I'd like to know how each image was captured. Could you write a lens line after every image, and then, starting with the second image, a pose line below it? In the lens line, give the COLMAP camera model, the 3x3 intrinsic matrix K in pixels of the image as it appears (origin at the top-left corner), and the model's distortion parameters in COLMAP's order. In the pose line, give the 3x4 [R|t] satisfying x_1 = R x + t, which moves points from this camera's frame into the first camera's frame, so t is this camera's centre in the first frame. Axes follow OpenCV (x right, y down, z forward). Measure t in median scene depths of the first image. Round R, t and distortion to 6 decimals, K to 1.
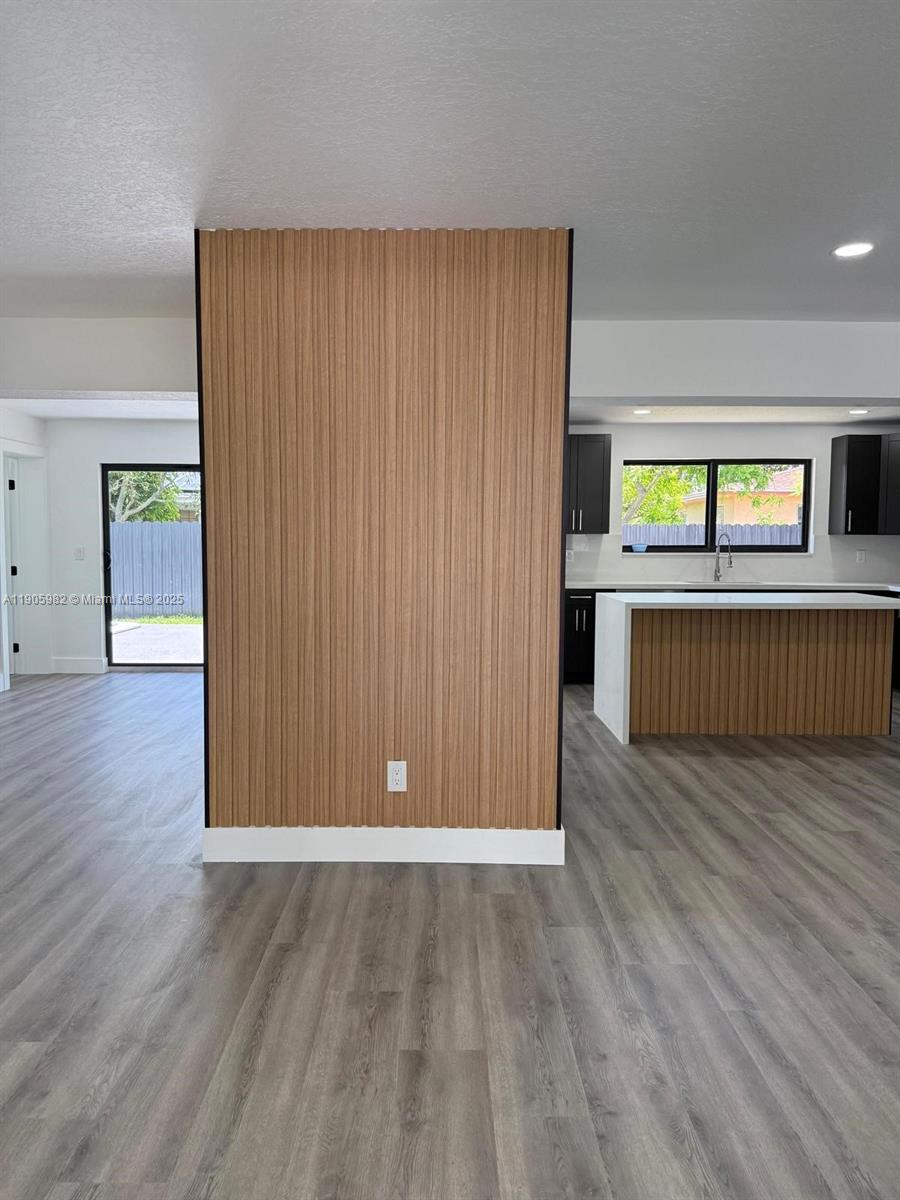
lens RADIAL K [[853.8, 0, 447.8], [0, 853.8, 598.8], [0, 0, 1]] dist [0.062040, -0.072237]
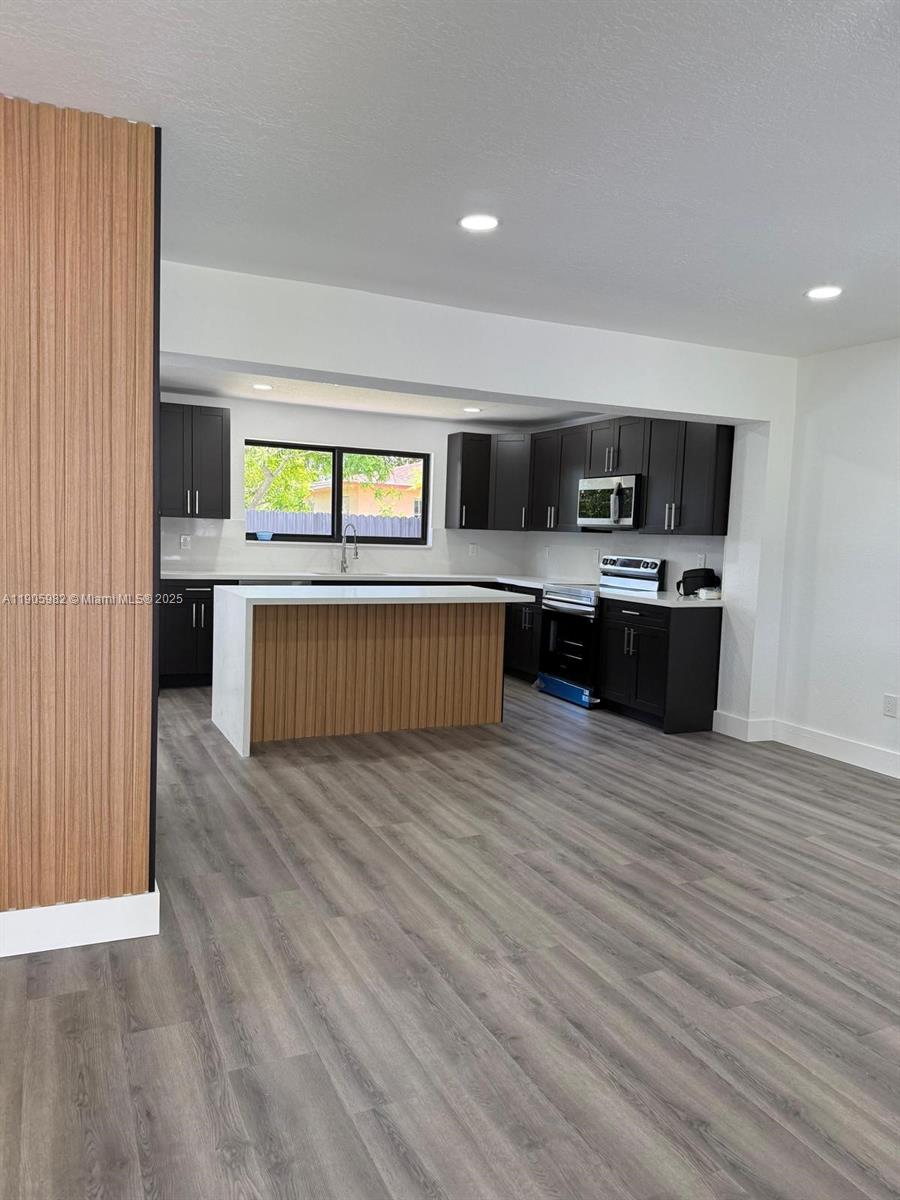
lens RADIAL K [[838.7, 0, 453.3], [0, 838.7, 612.0], [0, 0, 1]] dist [0.032223, -0.021244]
pose [[0.907214, -0.014692, 0.420413, 0.056454], [0.001009, 0.999463, 0.032751, -0.014911], [-0.420669, -0.029288, 0.906741, 0.177704]]
